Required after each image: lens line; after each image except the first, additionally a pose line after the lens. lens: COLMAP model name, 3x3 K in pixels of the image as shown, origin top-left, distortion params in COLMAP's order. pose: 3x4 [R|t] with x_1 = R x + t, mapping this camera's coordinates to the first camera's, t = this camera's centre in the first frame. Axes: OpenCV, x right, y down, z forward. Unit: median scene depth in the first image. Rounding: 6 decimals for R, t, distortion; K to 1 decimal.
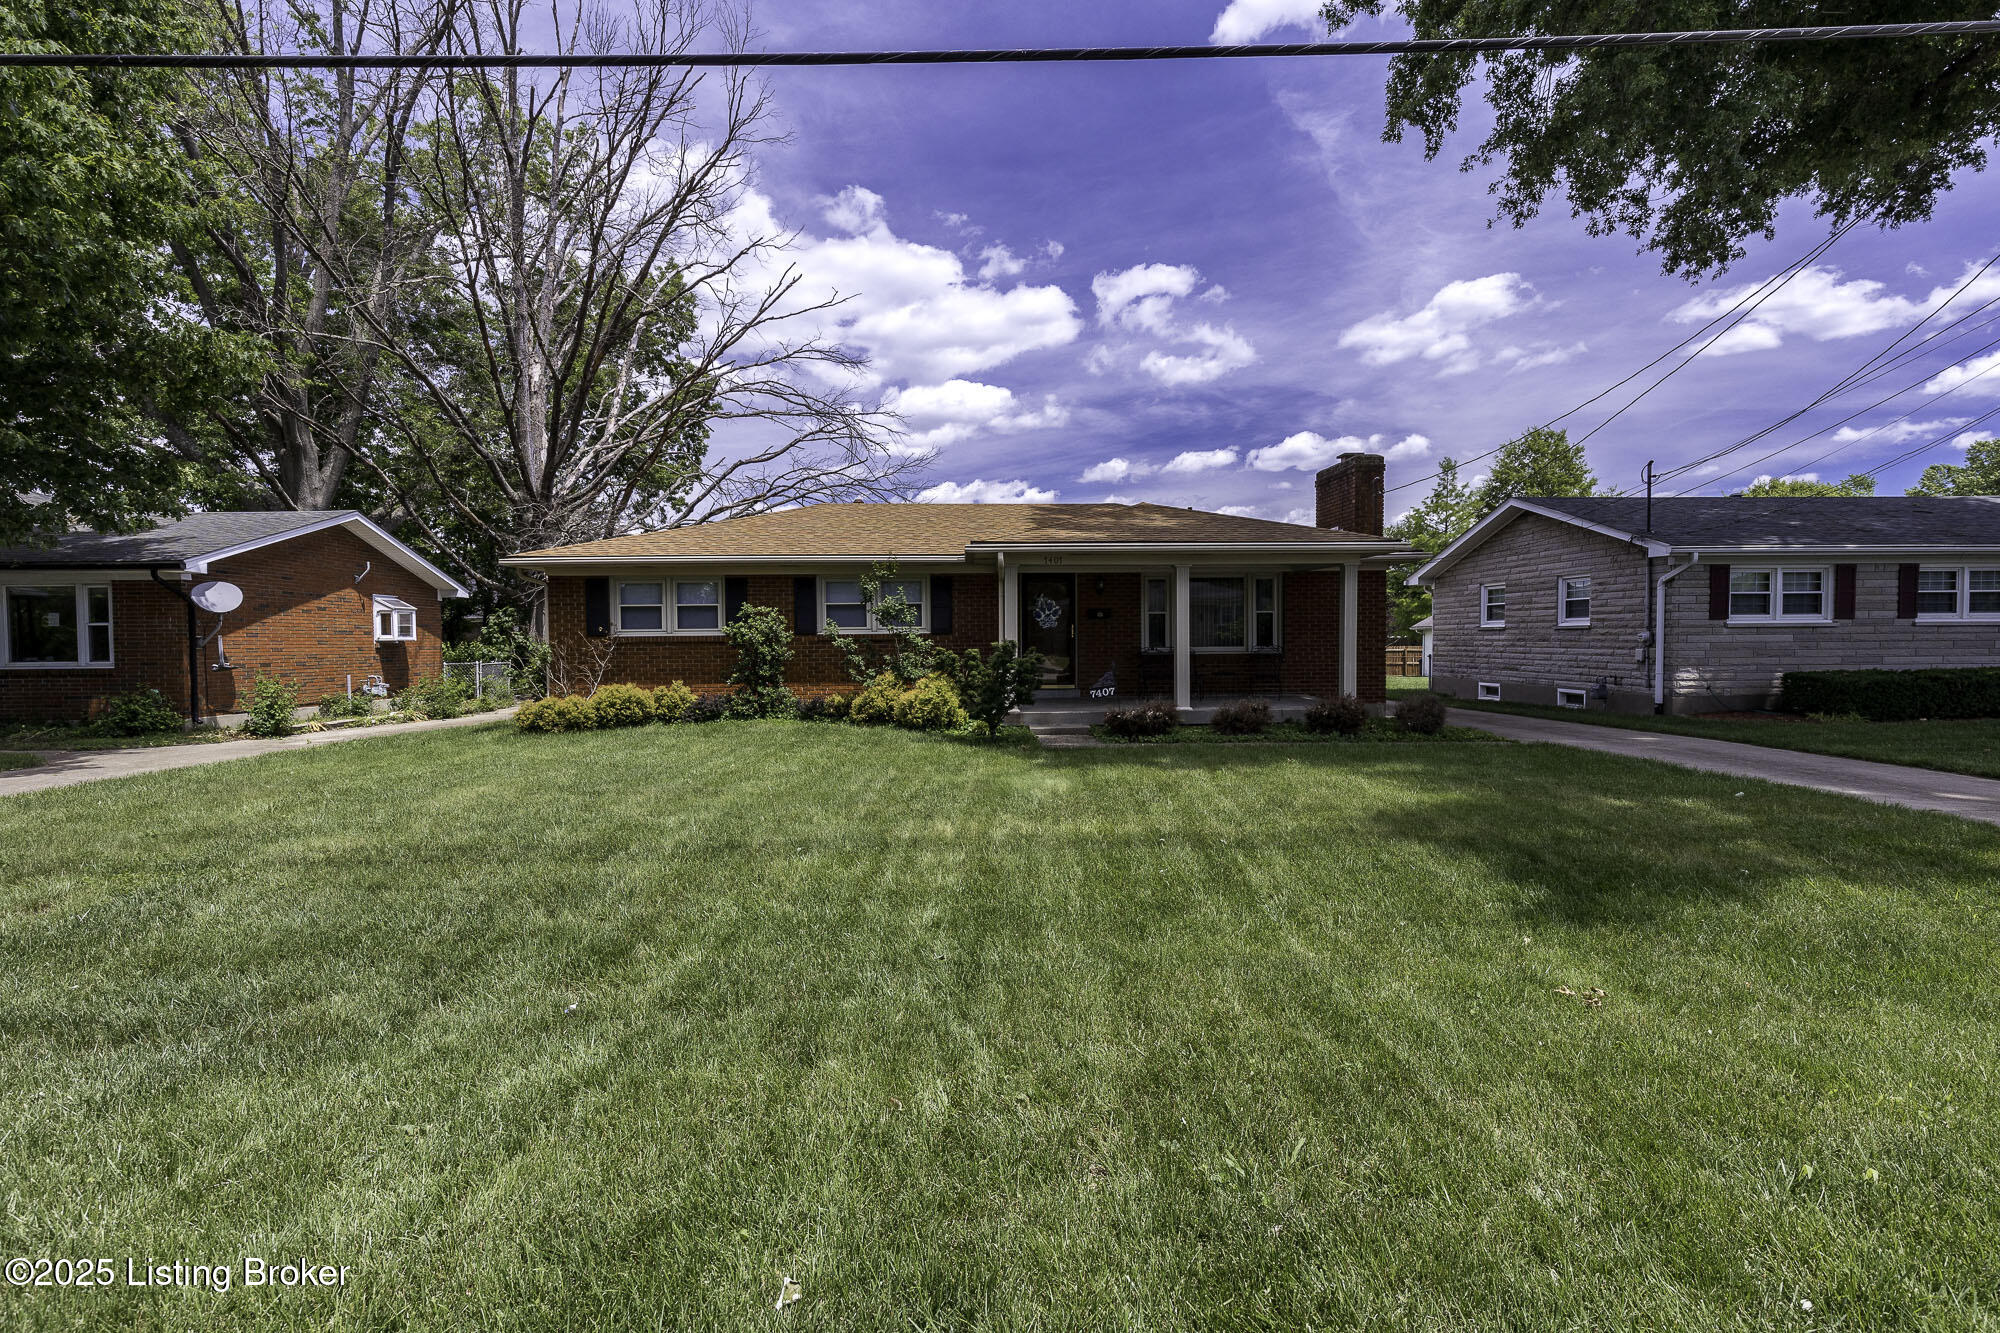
lens RADIAL K [[911.6, 0, 989.7], [0, 911.6, 674.1], [0, 0, 1]] dist [0.001184, -0.000379]
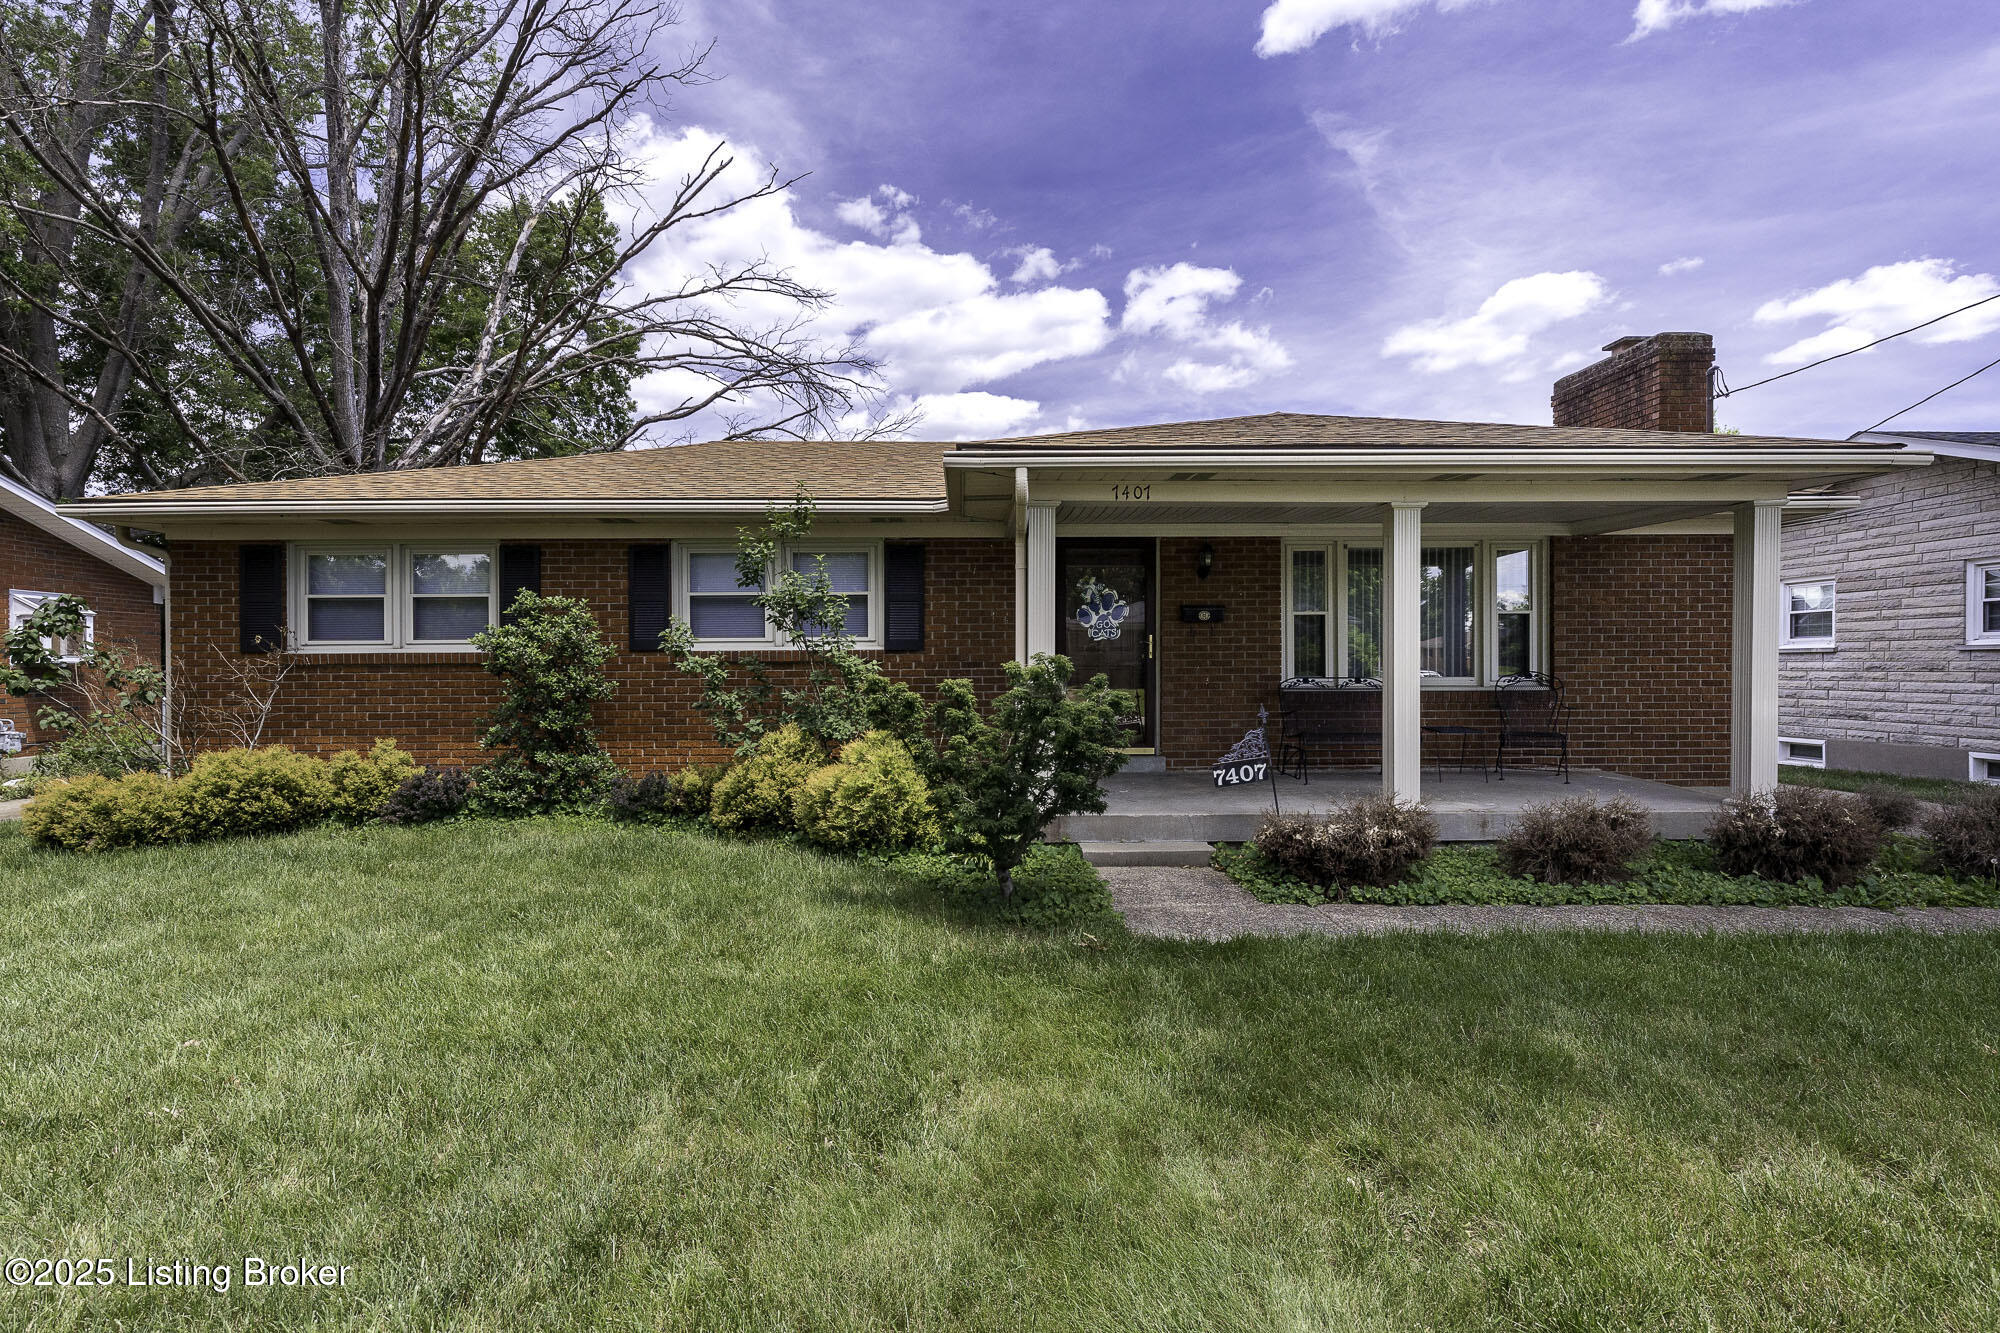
lens RADIAL K [[969.7, 0, 1031.6], [0, 969.7, 662.5], [0, 0, 1]] dist [0.004529, 0.000903]
pose [[0.999883, 0.003975, 0.014763, 0.011518], [-0.003379, 0.999186, -0.040195, -0.014137], [-0.014911, 0.040141, 0.999083, 0.418741]]
